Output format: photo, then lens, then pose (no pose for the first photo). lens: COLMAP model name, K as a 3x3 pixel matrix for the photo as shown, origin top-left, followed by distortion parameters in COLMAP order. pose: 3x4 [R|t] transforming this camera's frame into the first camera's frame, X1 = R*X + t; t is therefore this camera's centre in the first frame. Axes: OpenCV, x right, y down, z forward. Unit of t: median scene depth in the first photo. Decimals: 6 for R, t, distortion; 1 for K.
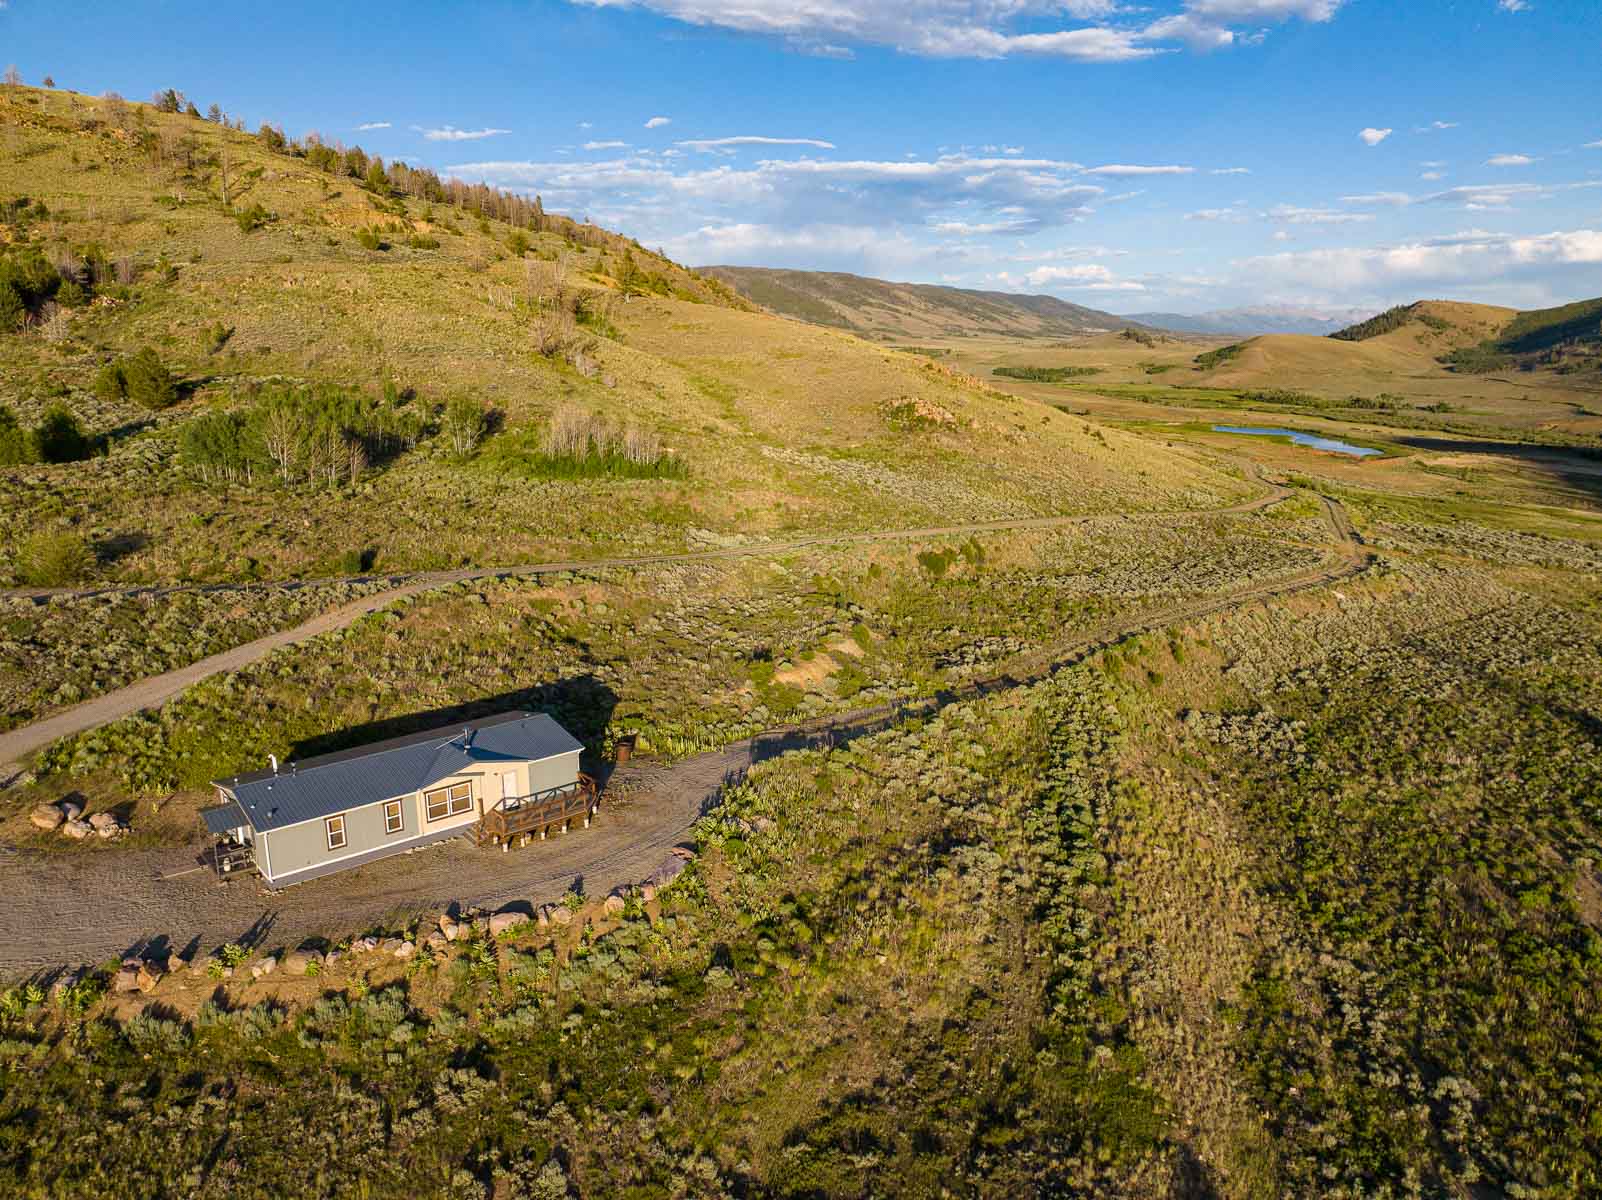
lens RADIAL K [[1120.8, 0, 815.6], [0, 1120.8, 632.0], [0, 0, 1]] dist [-0.040737, 0.004702]
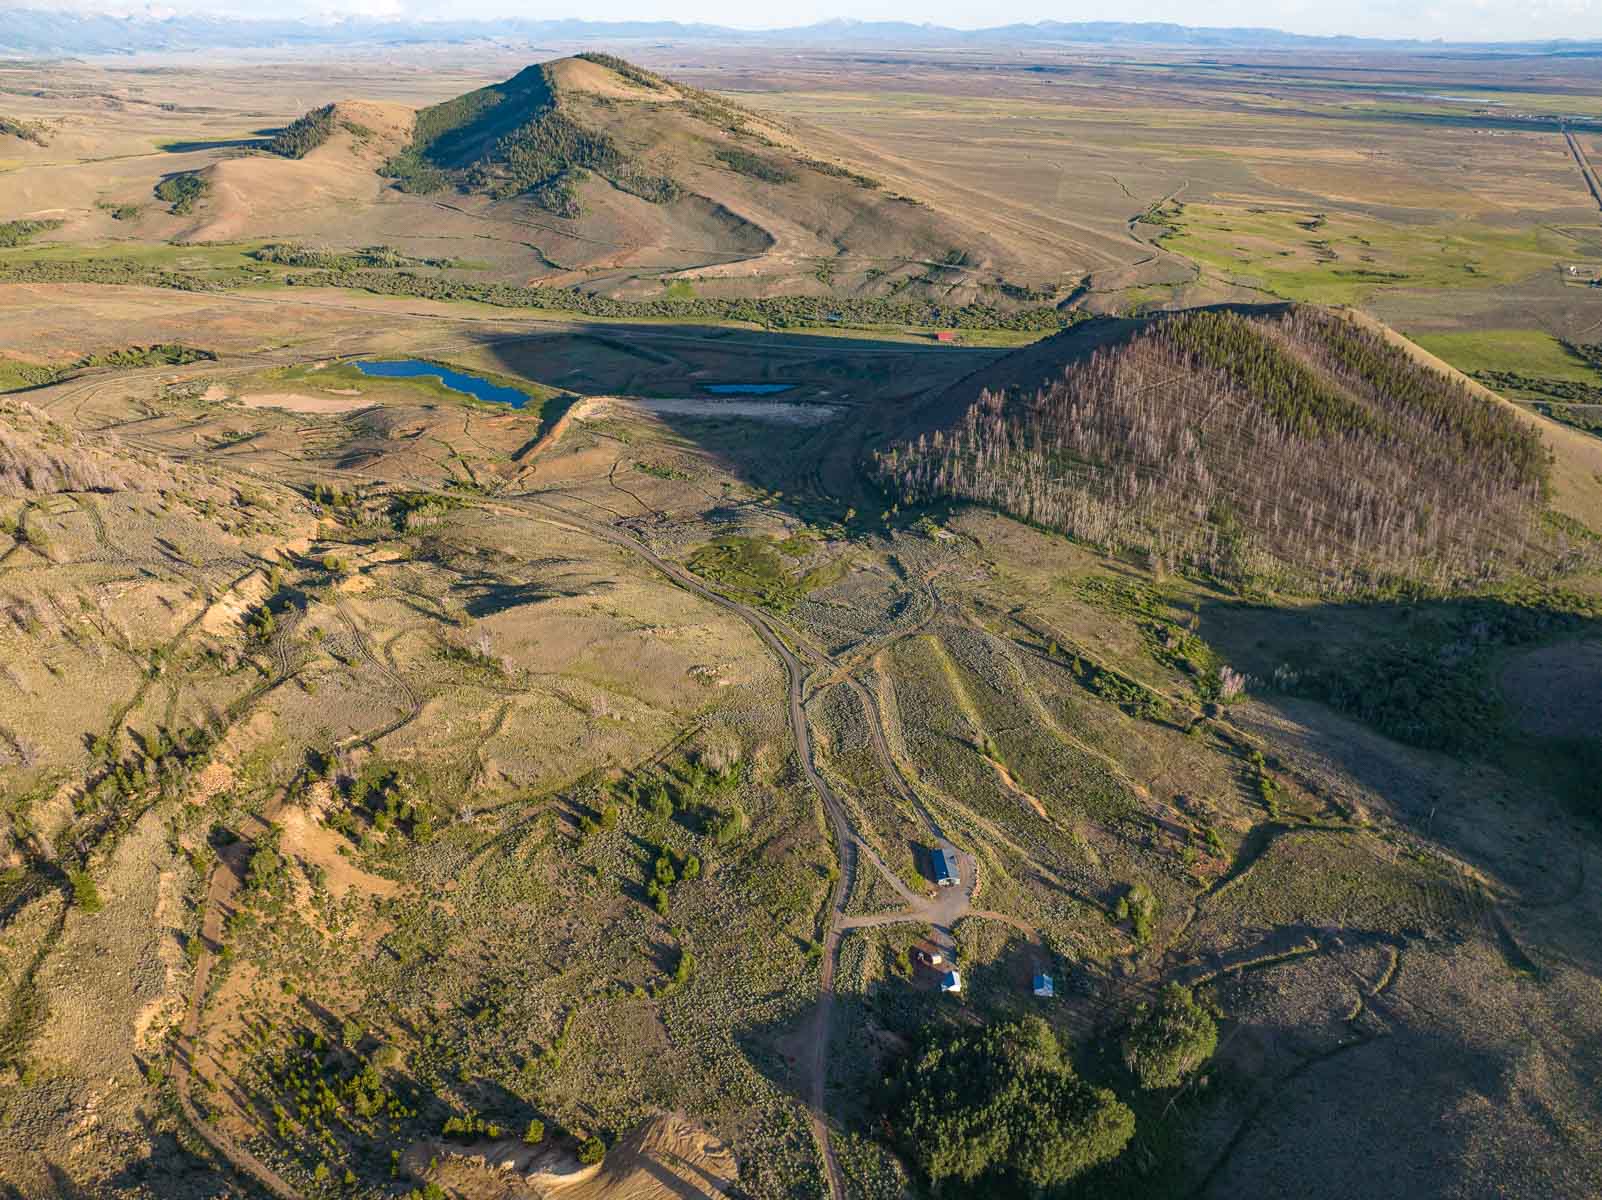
lens RADIAL K [[1120.8, 0, 806.3], [0, 1120.8, 601.6], [0, 0, 1]] dist [-0.040737, 0.004702]
pose [[0.598548, -0.357798, 0.716743, -0.179418], [0.190257, 0.932606, 0.306675, -0.126508], [-0.778166, -0.047194, 0.626283, -0.090845]]
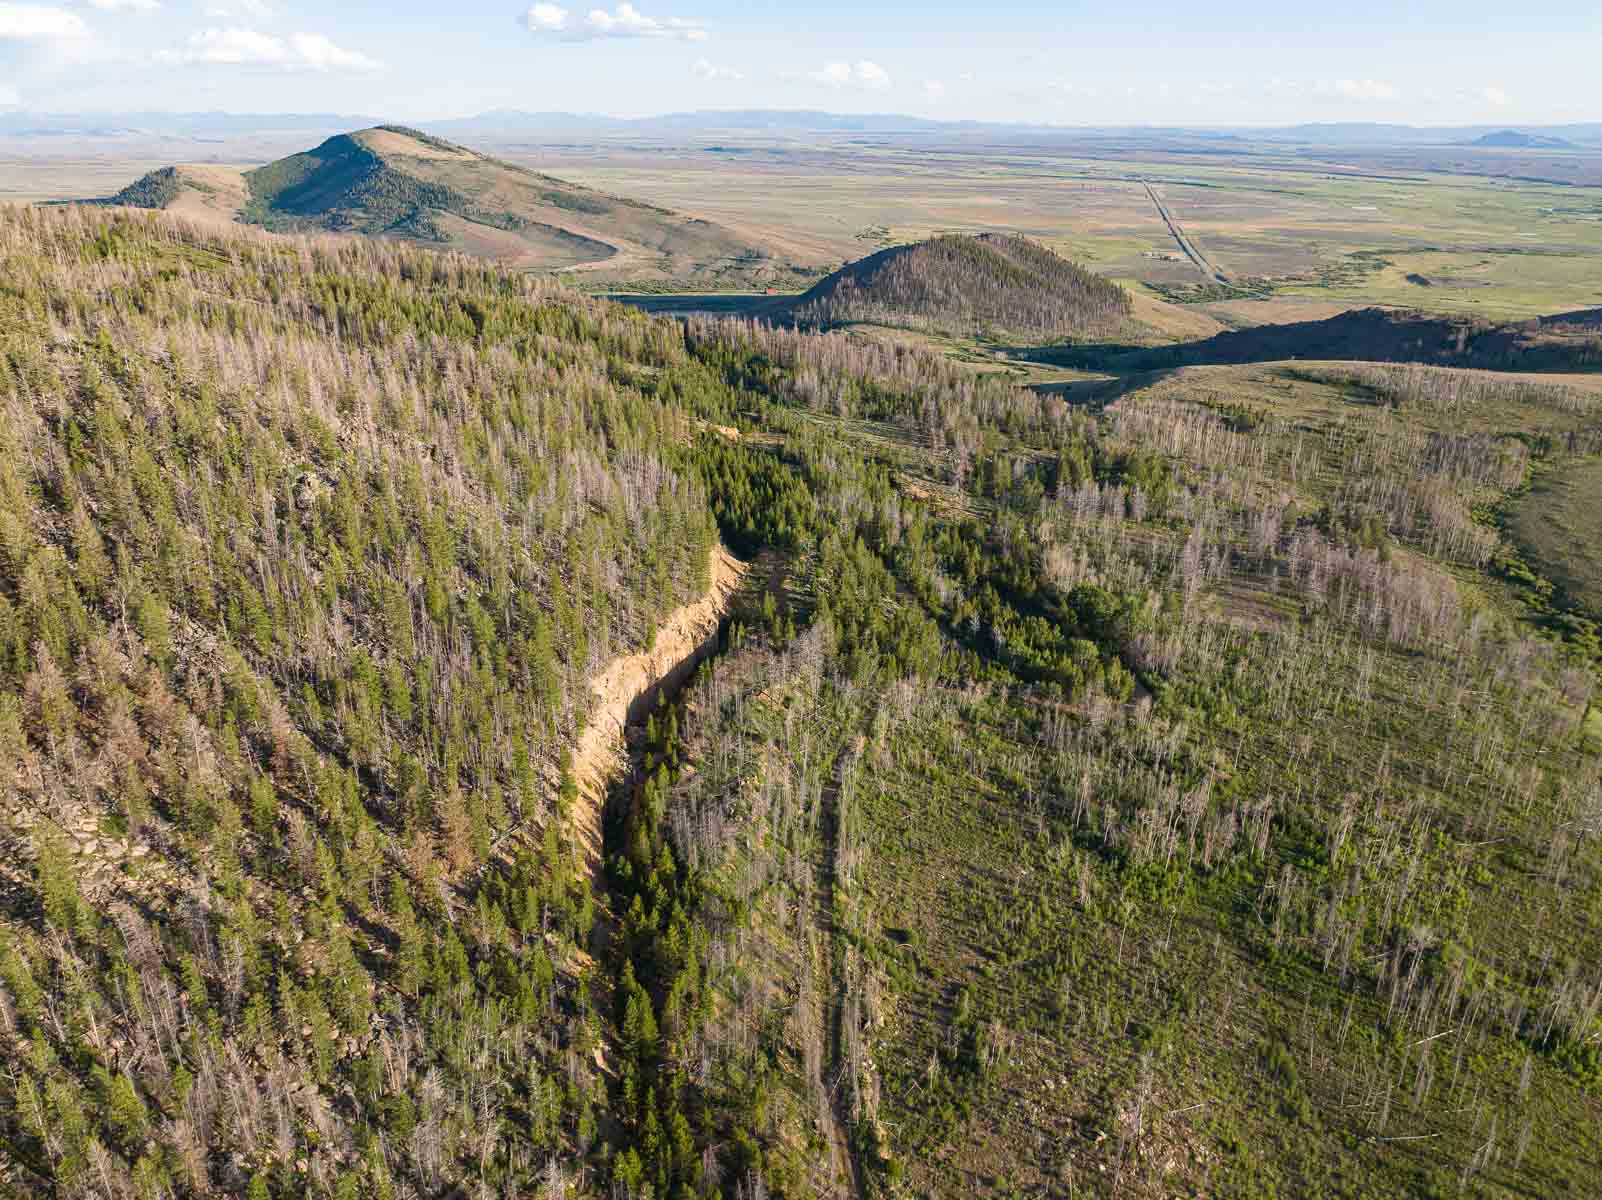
lens RADIAL K [[1120.8, 0, 800.7], [0, 1120.8, 604.1], [0, 0, 1]] dist [-0.040737, 0.004702]
pose [[0.359431, -0.361861, 0.860155, -0.629389], [0.224156, 0.928246, 0.296839, -0.075477], [-0.905850, 0.086116, 0.414754, -0.157109]]
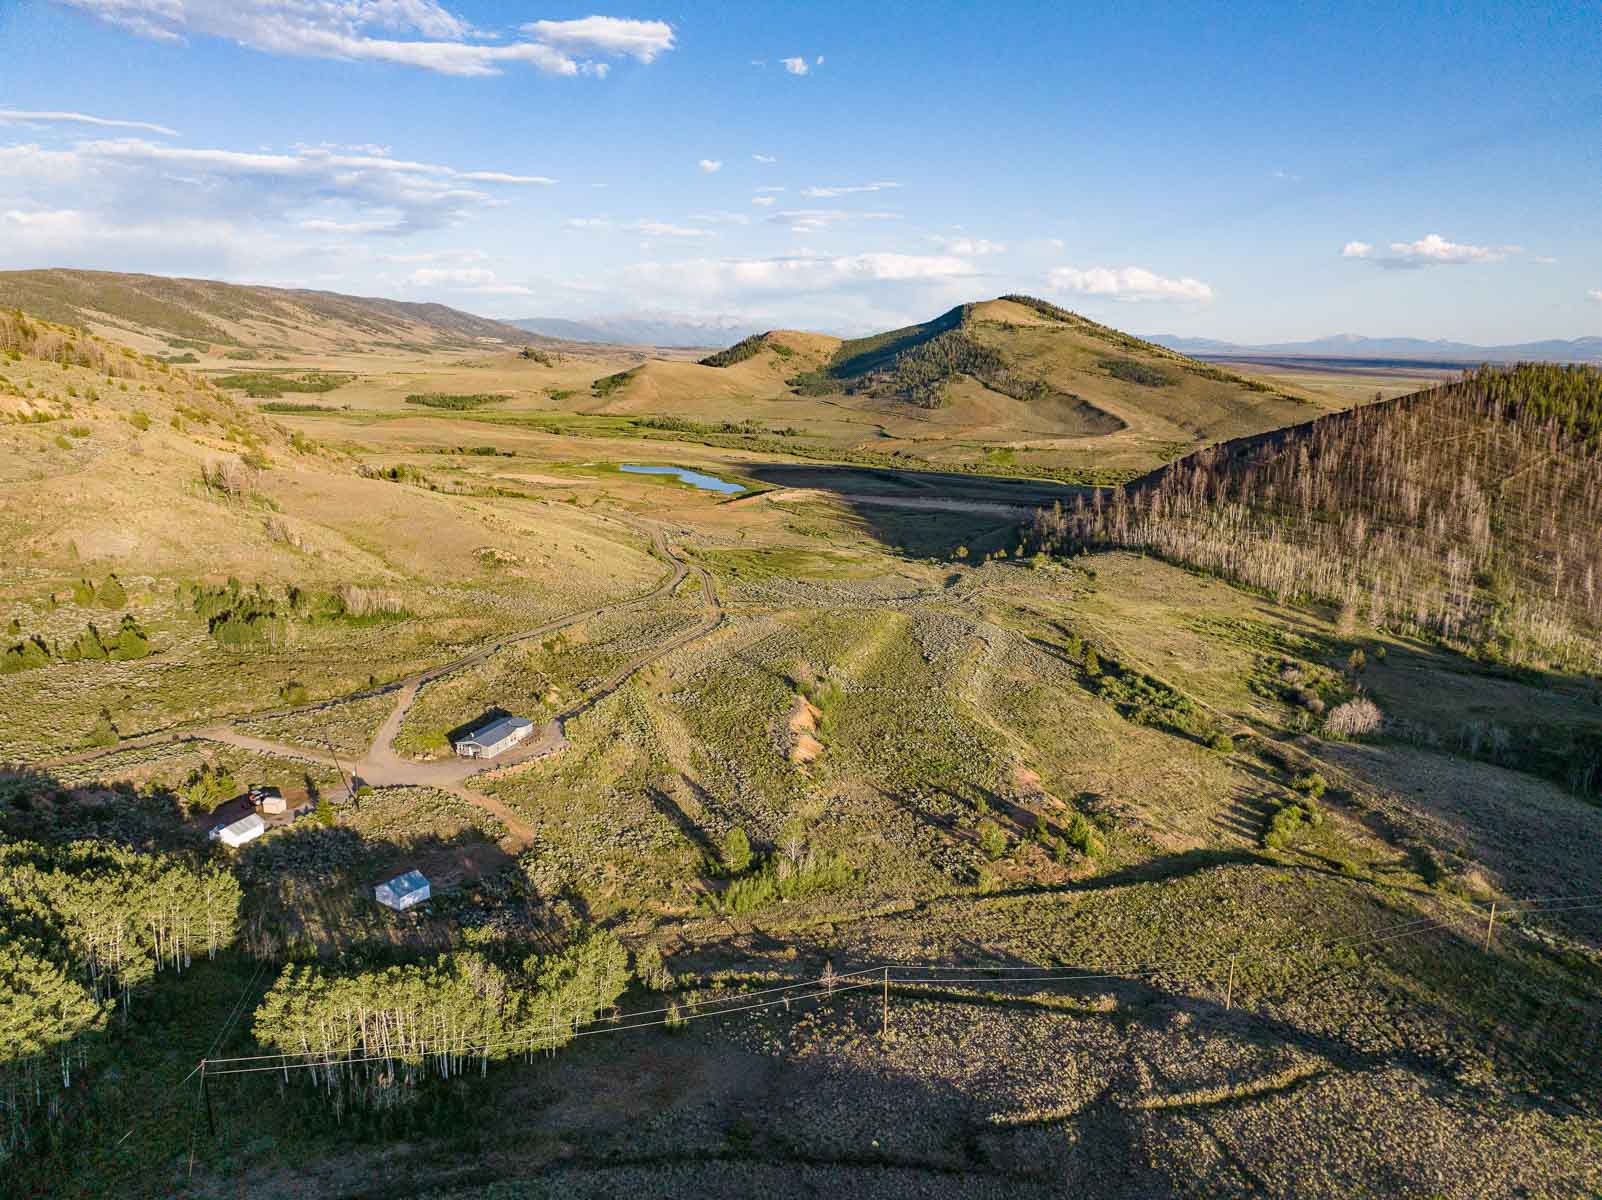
lens RADIAL K [[1120.8, 0, 811.6], [0, 1120.8, 605.1], [0, 0, 1]] dist [-0.040737, 0.004702]
pose [[0.870041, -0.101096, 0.482502, -0.041538], [0.112630, 0.993624, 0.005095, -0.007539], [-0.479940, 0.049912, 0.875880, -0.102506]]
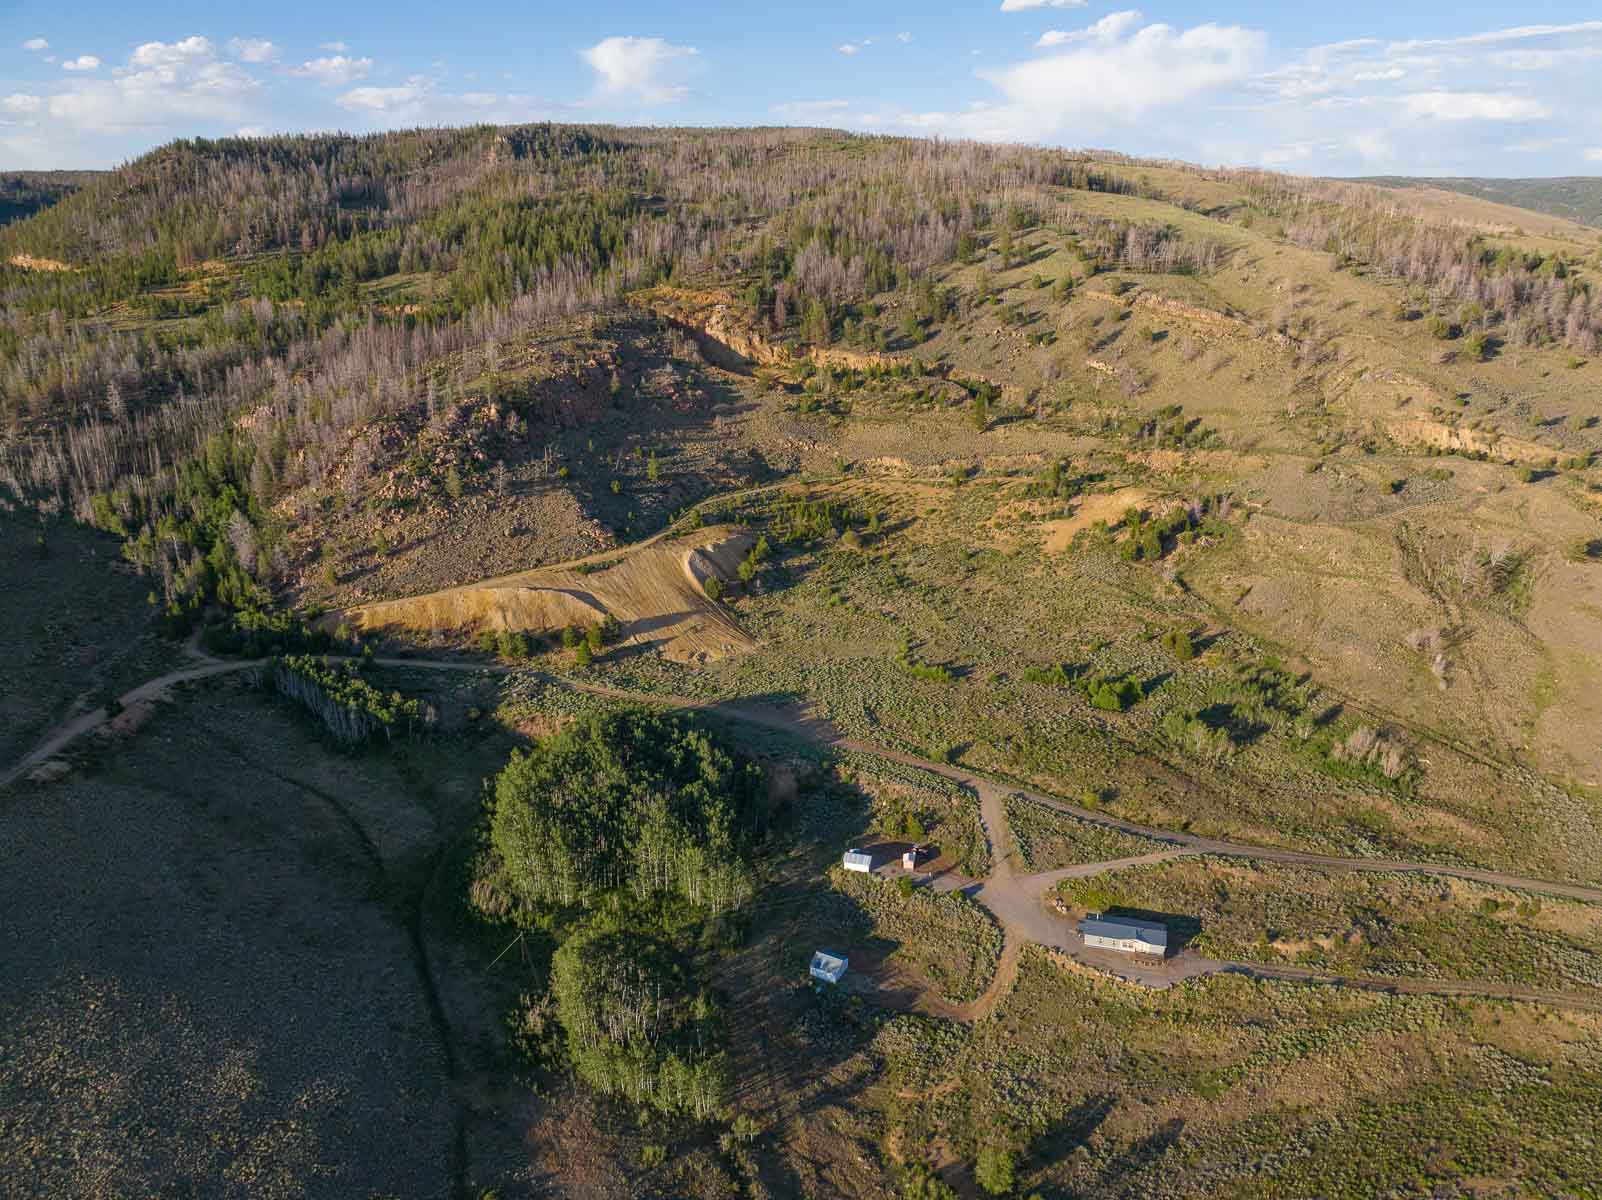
lens RADIAL K [[1120.8, 0, 790.8], [0, 1120.8, 608.6], [0, 0, 1]] dist [-0.040737, 0.004702]
pose [[0.545990, 0.289749, -0.786092, 0.057879], [-0.216758, 0.955198, 0.201528, -0.049410], [0.809265, 0.060359, 0.584334, -0.077616]]
